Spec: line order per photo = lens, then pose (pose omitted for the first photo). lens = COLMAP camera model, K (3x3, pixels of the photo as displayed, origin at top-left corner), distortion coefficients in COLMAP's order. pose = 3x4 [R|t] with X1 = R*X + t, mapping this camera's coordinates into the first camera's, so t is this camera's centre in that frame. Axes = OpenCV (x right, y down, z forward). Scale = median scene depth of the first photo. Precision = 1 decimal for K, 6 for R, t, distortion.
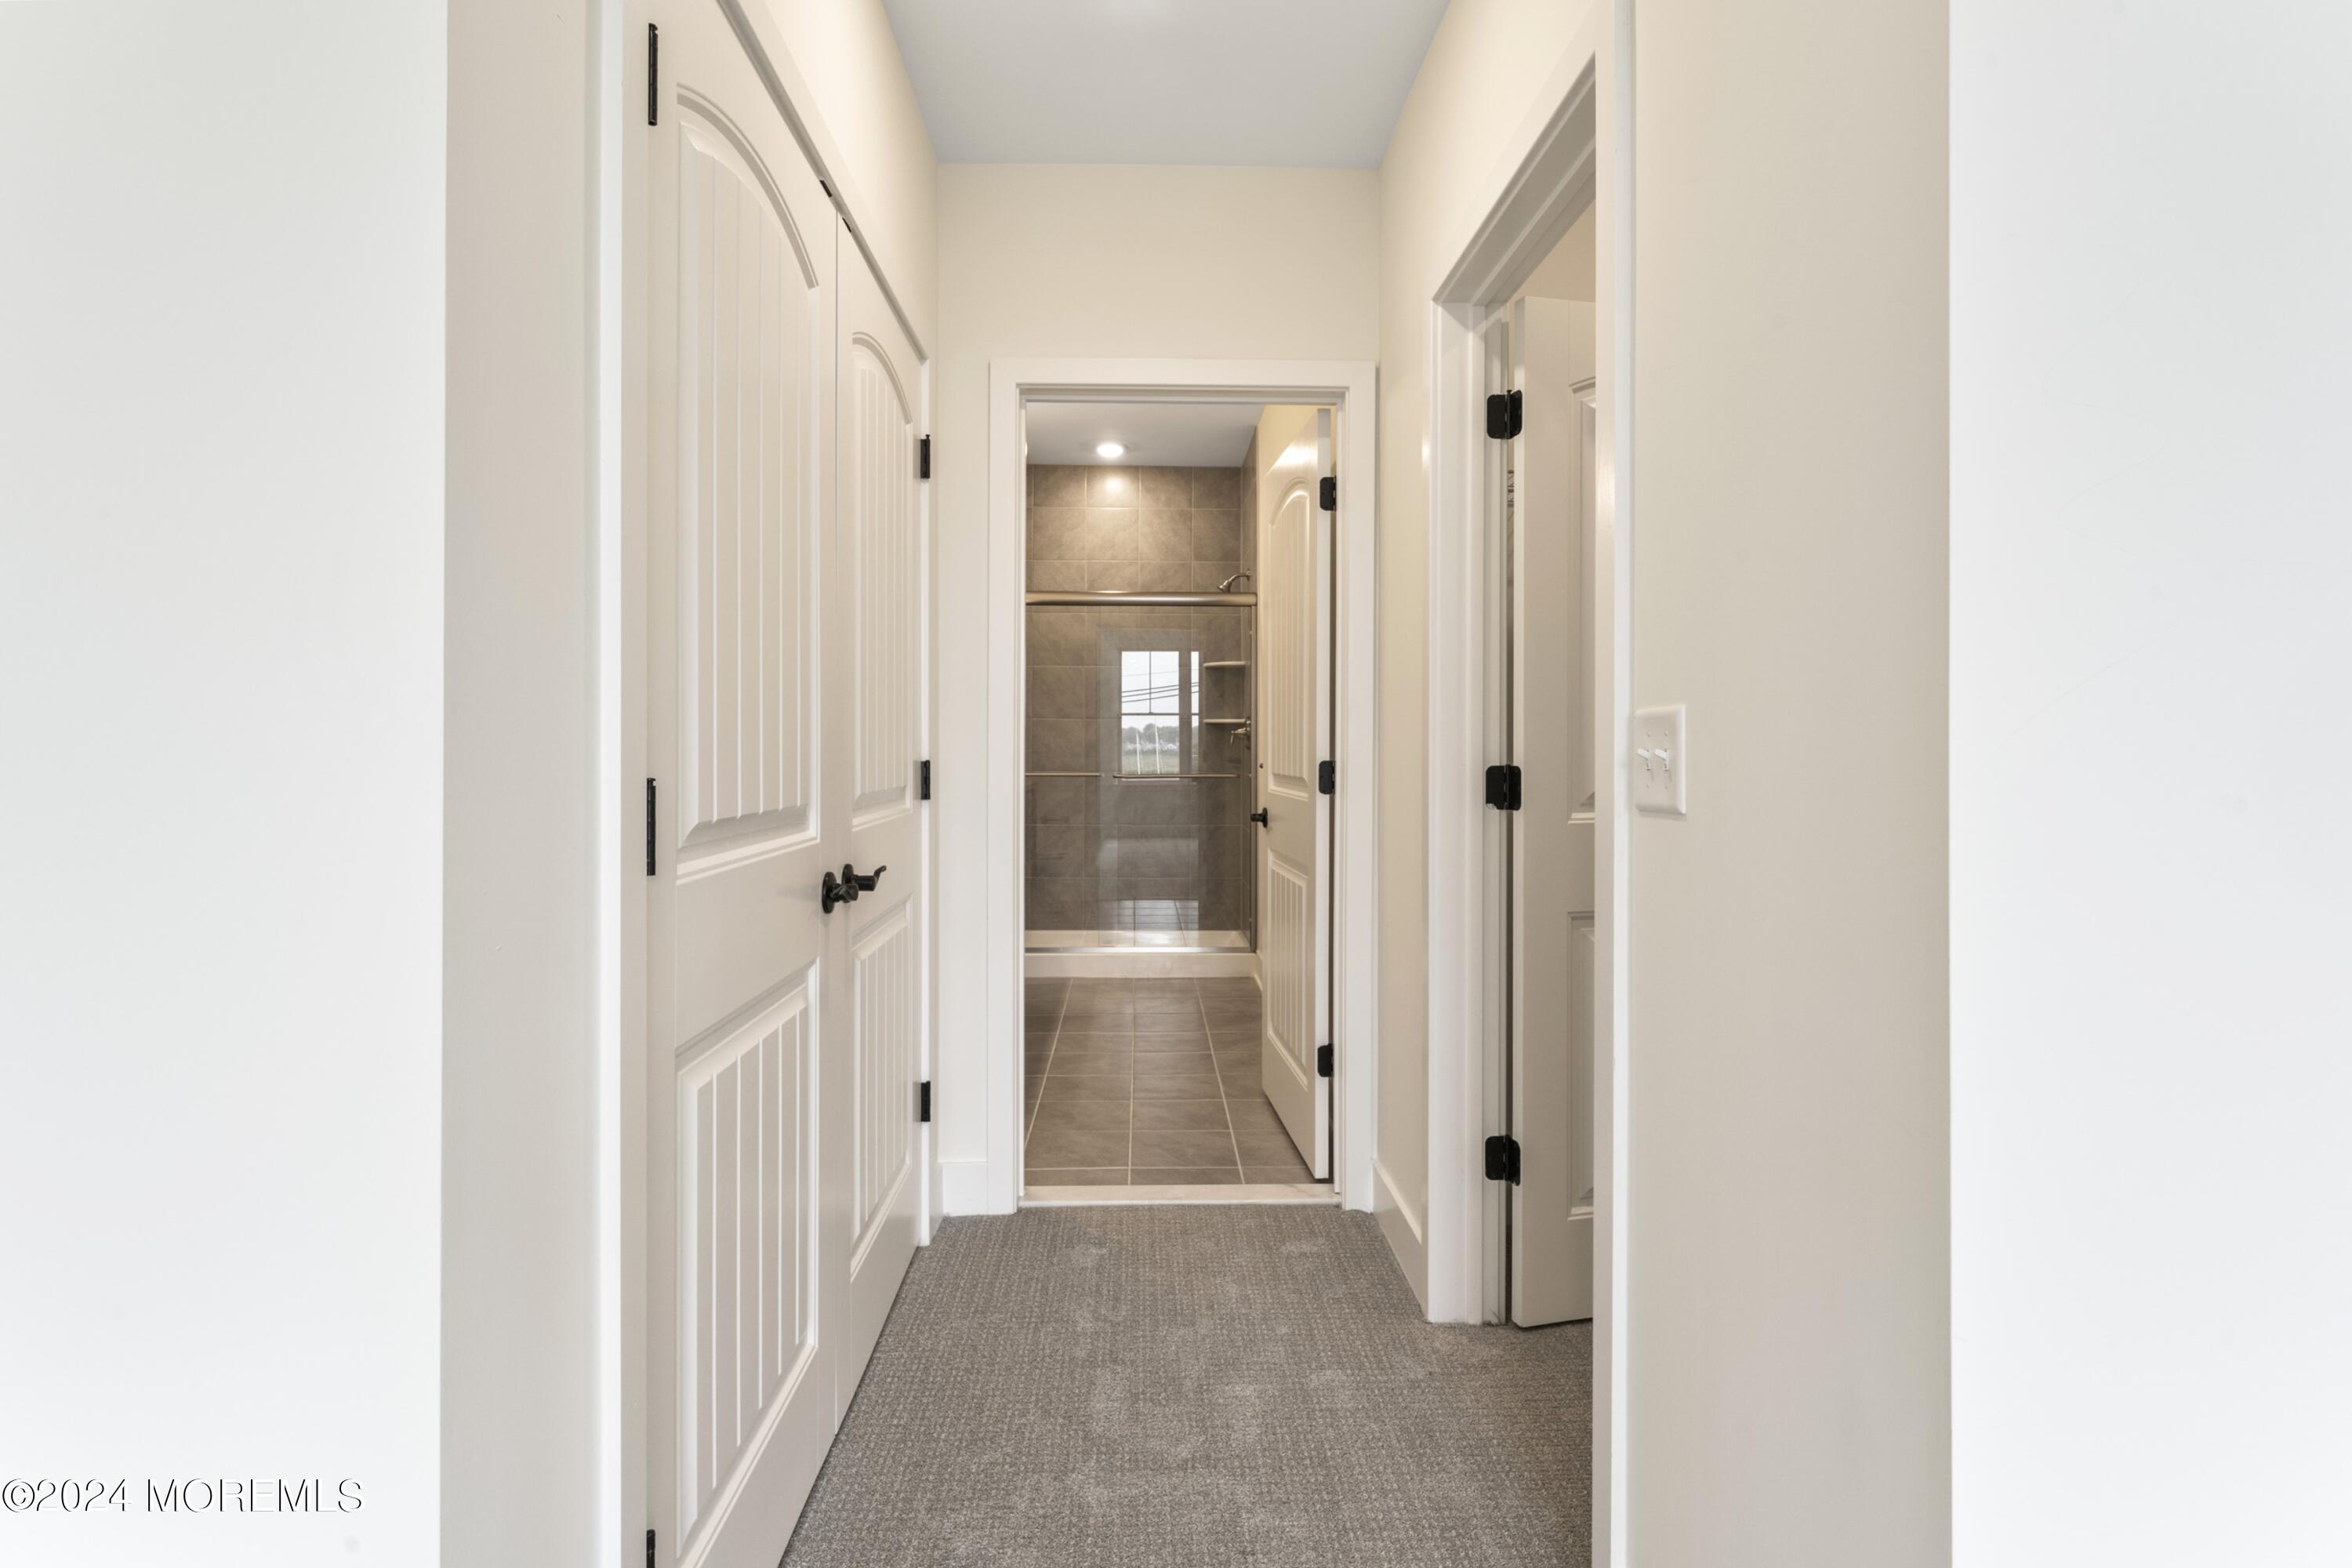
lens RADIAL K [[1145.4, 0, 1181.2], [0, 1145.4, 749.1], [0, 0, 1]] dist [-0.000949, -0.000681]
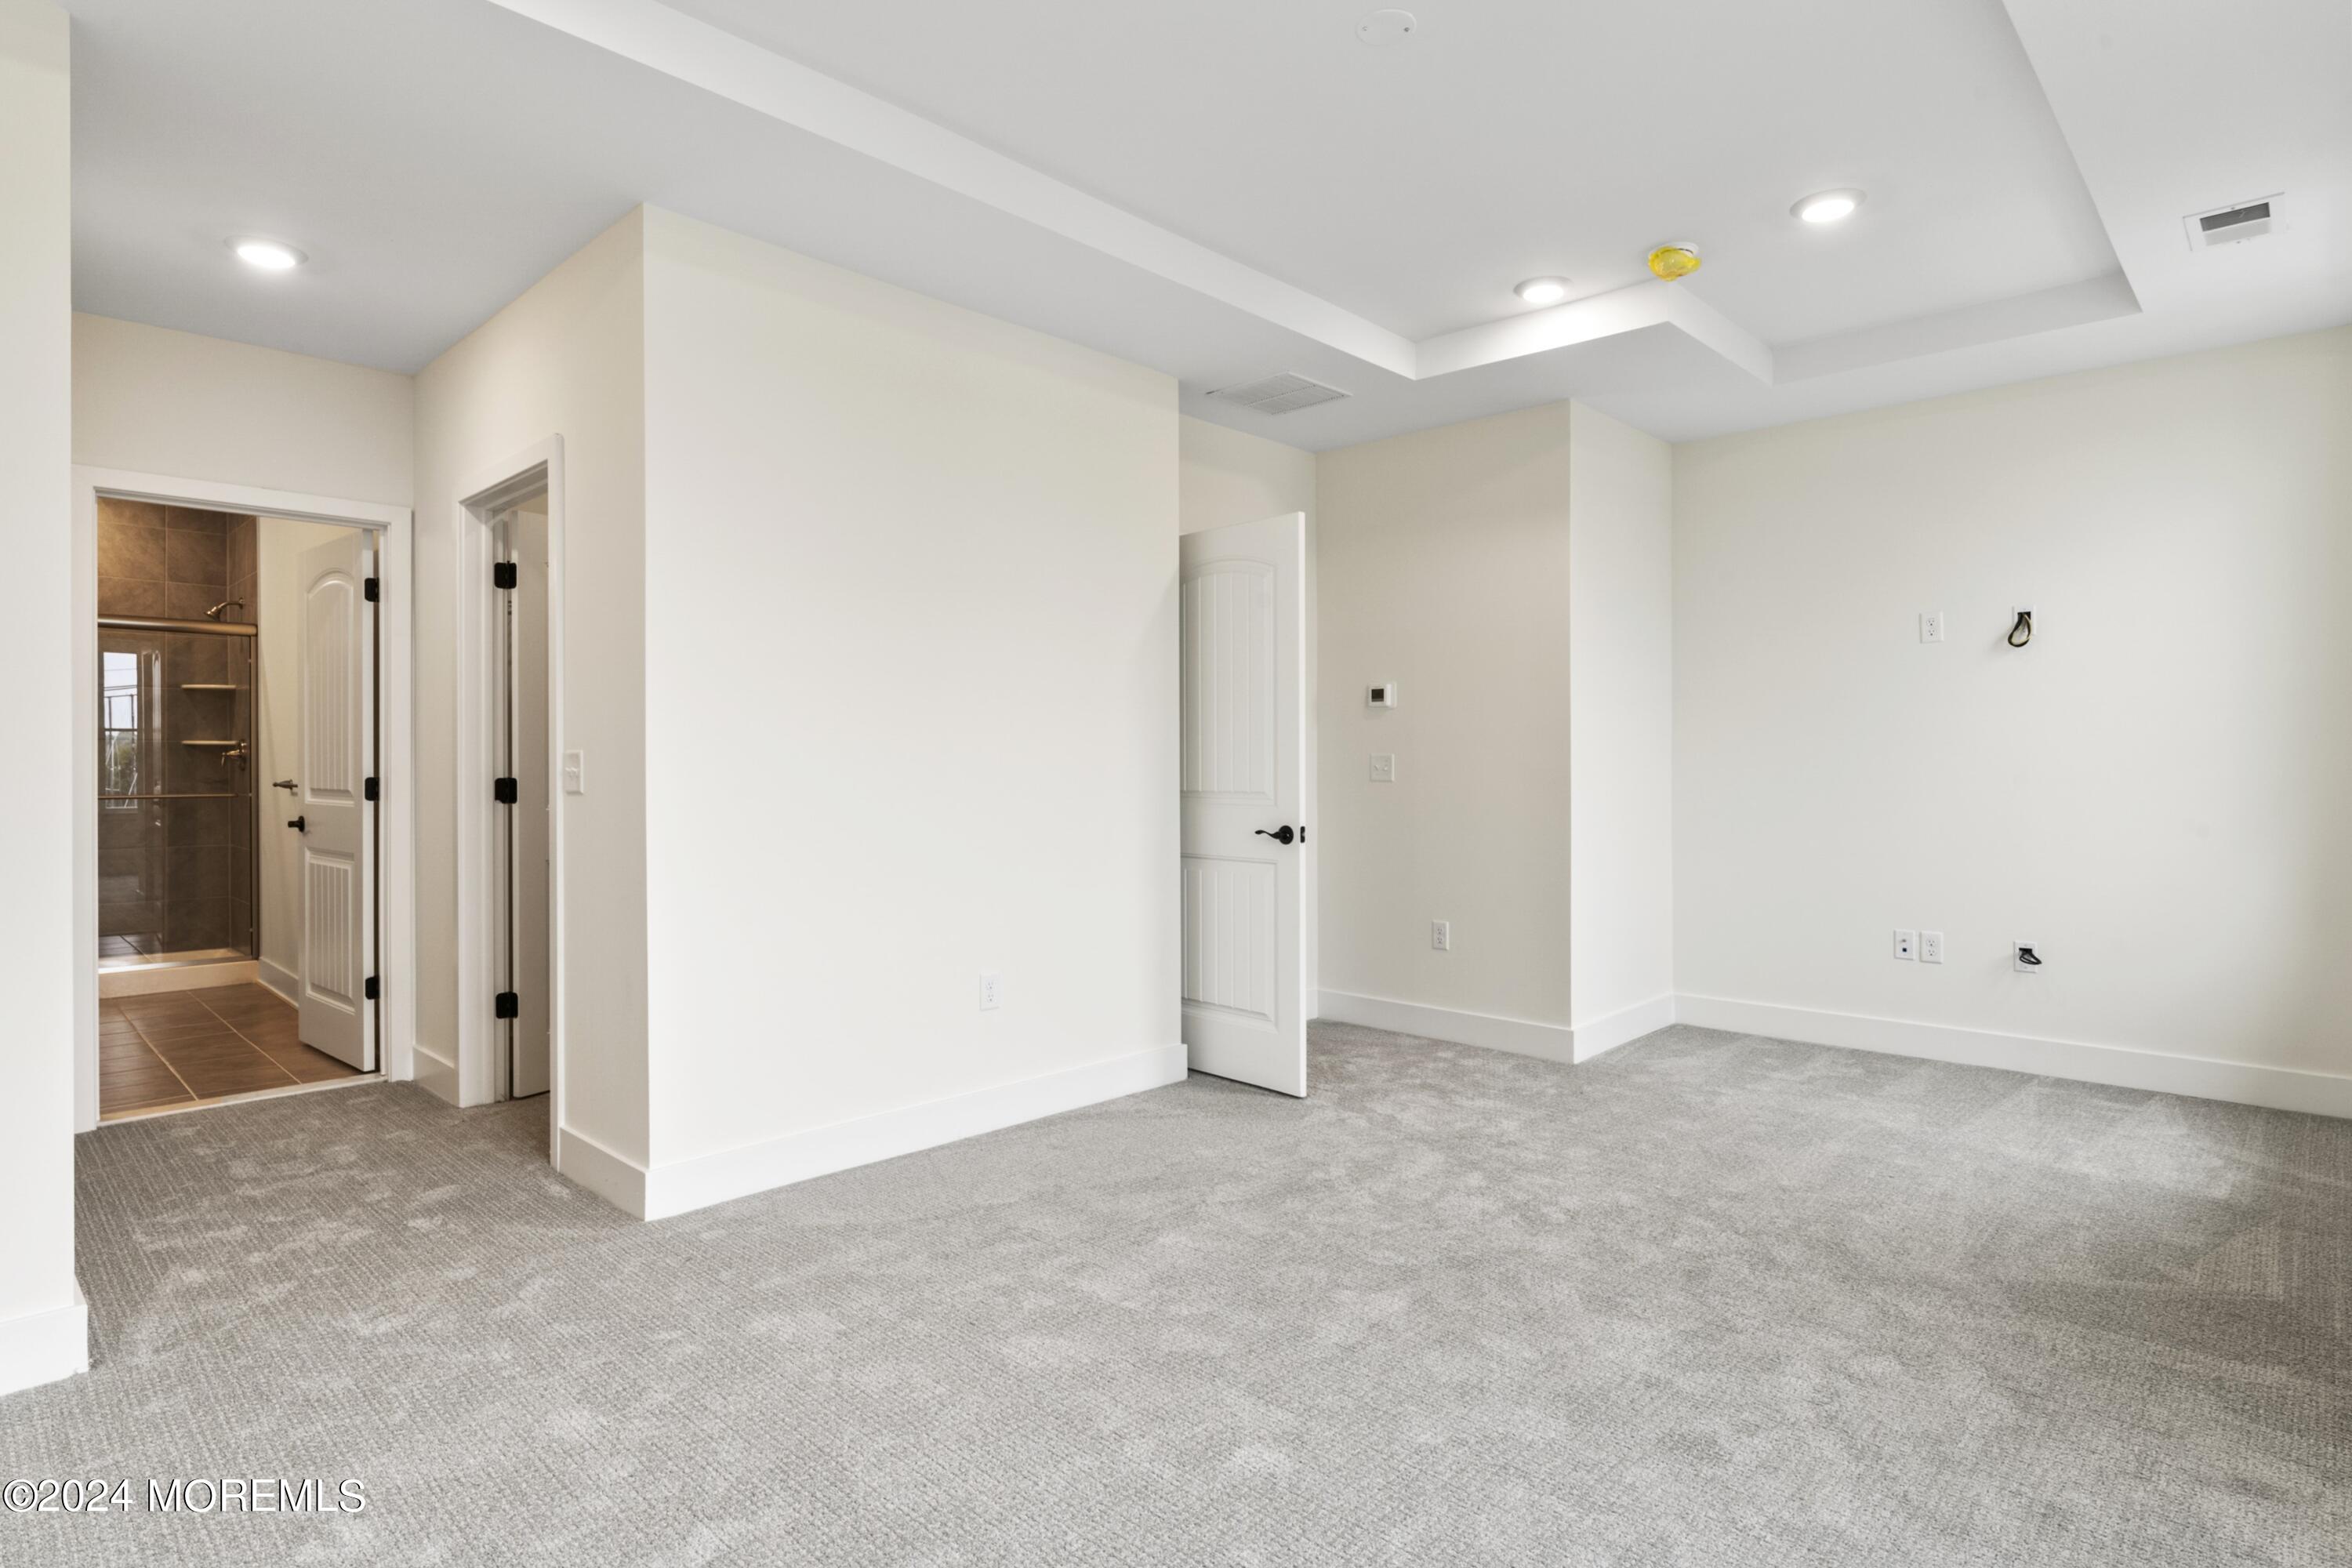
lens RADIAL K [[1241.2, 0, 1170.1], [0, 1241.2, 773.0], [0, 0, 1]] dist [-0.005913, 0.000756]
pose [[0.722518, -0.005228, 0.691333, -0.220892], [0.003418, 0.999986, 0.003989, 0.001952], [-0.691344, -0.000519, 0.722525, -0.803385]]
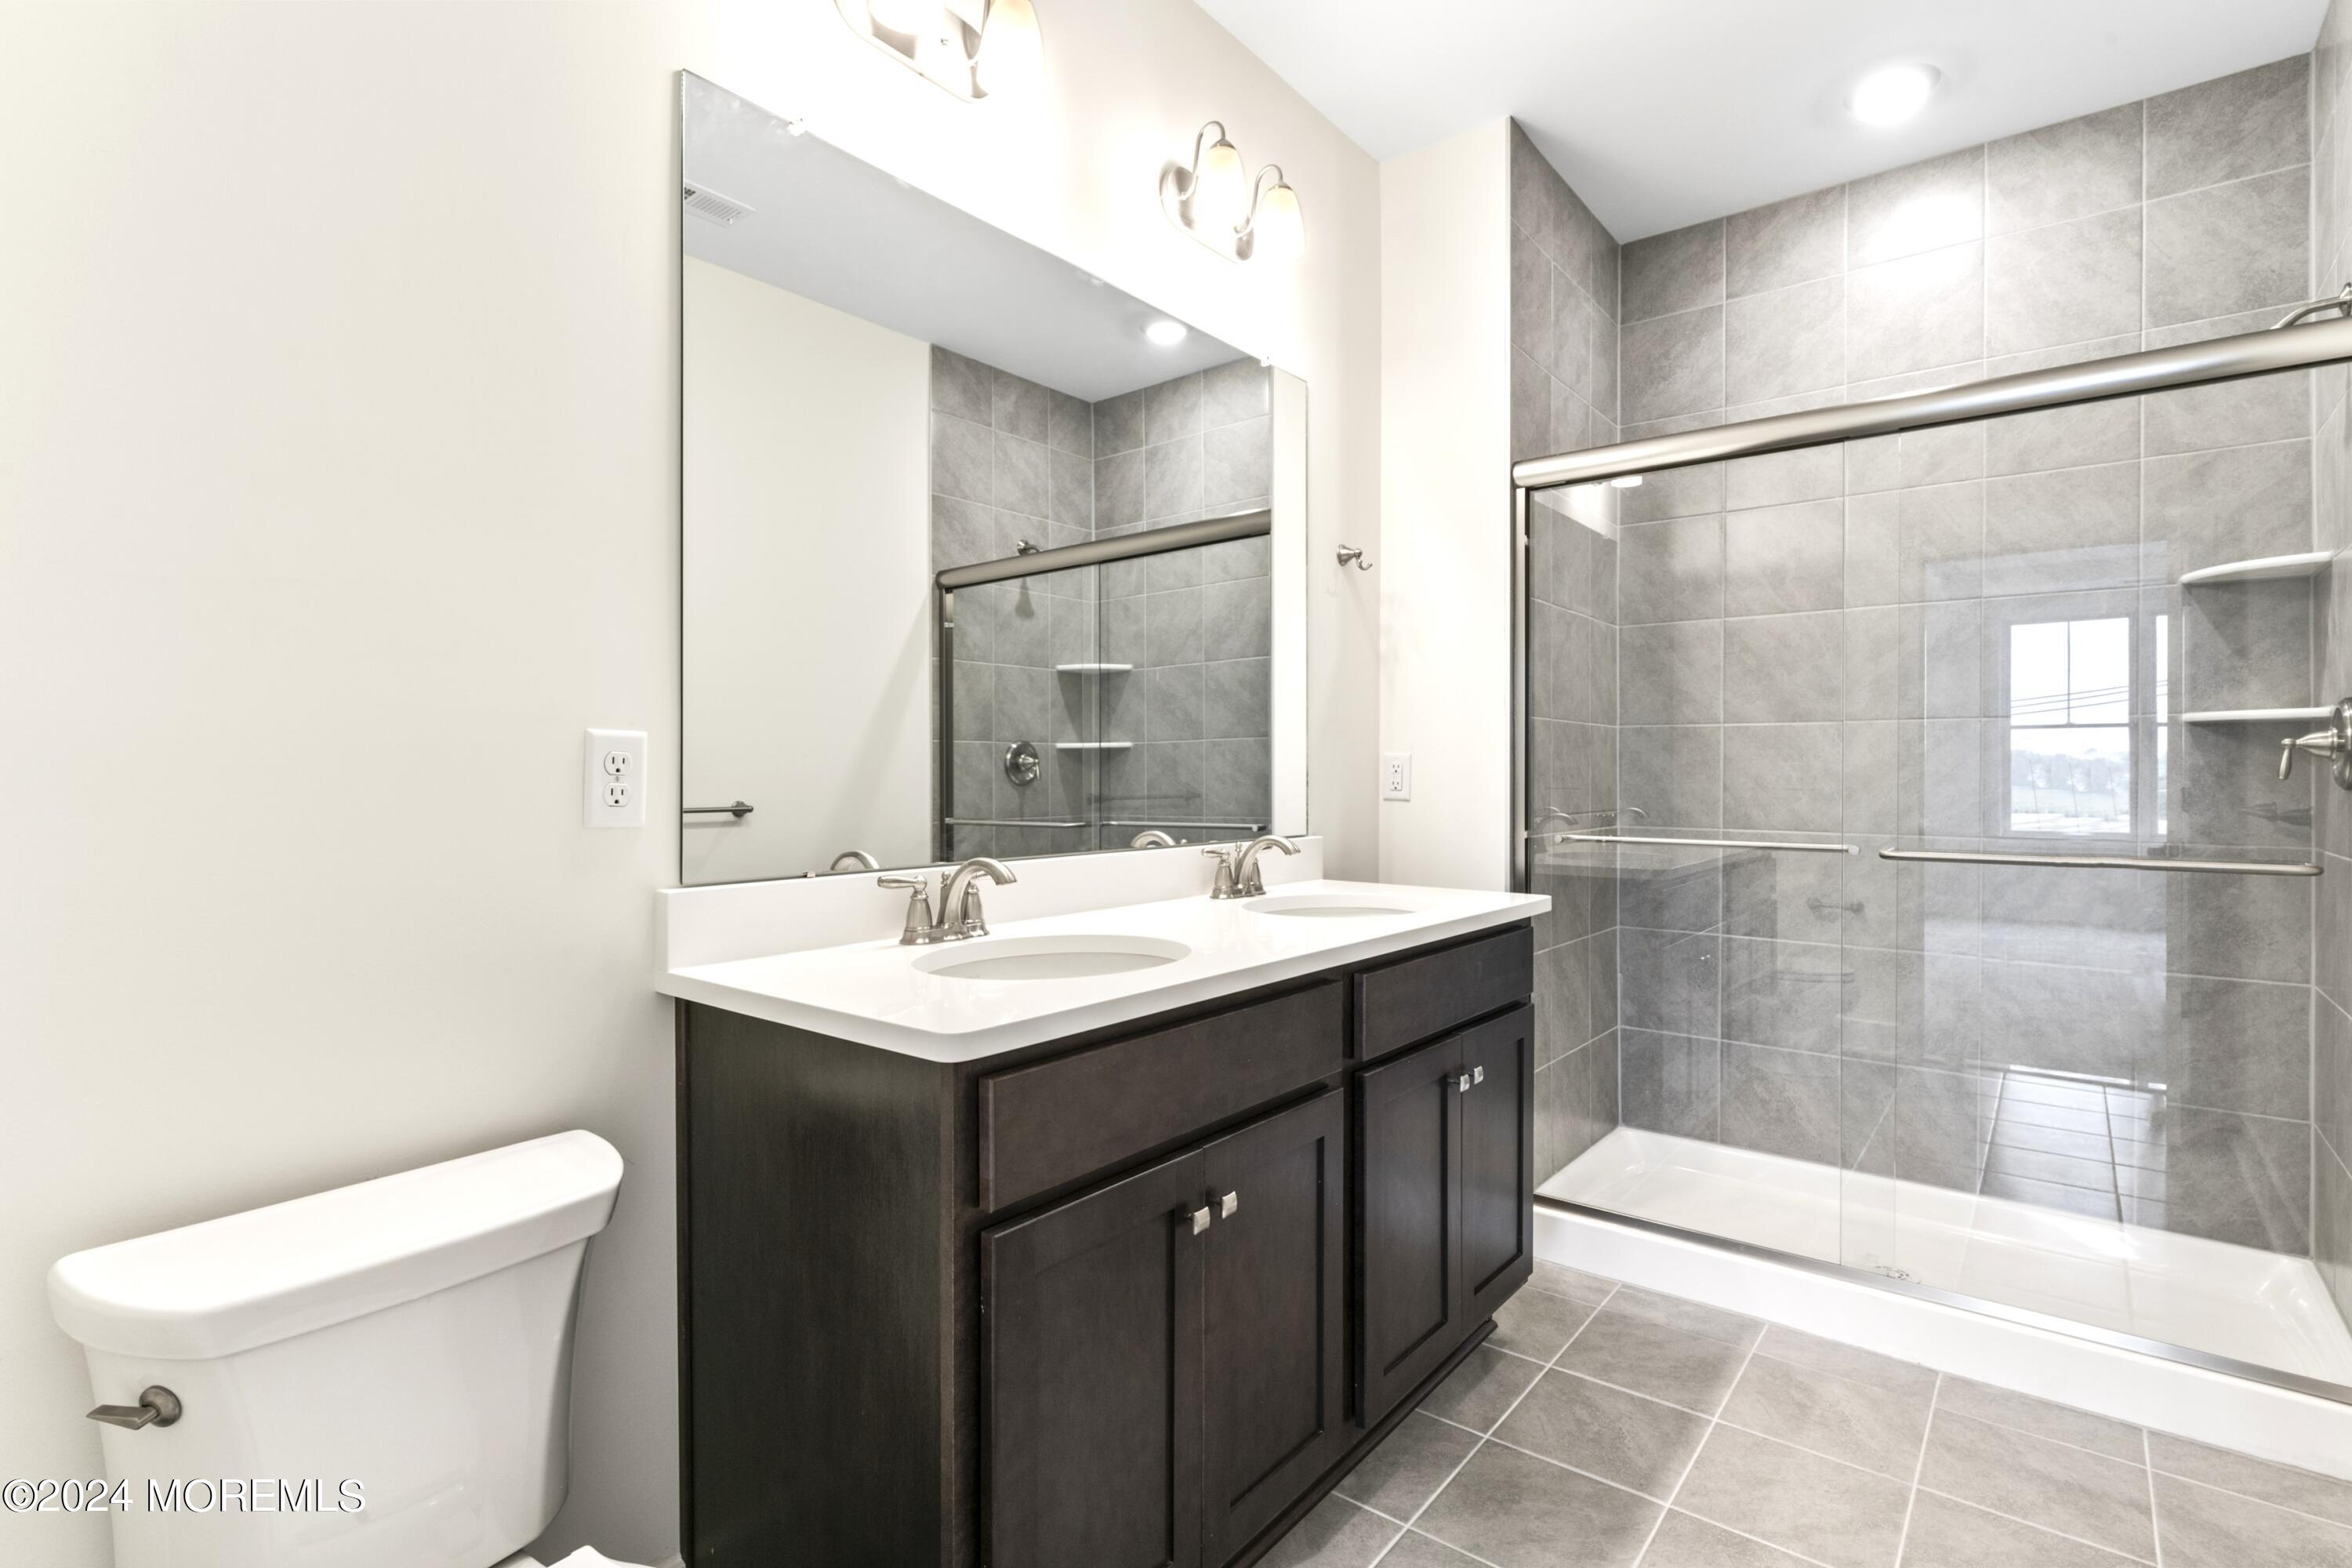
lens RADIAL K [[1145.4, 0, 1166.8], [0, 1145.4, 774.0], [0, 0, 1]] dist [-0.000949, -0.000681]
pose [[0.758878, -0.001894, -0.651230, 0.022585], [-0.003057, 0.999974, -0.006470, -0.002519], [0.651226, 0.006900, 0.758853, 0.986606]]
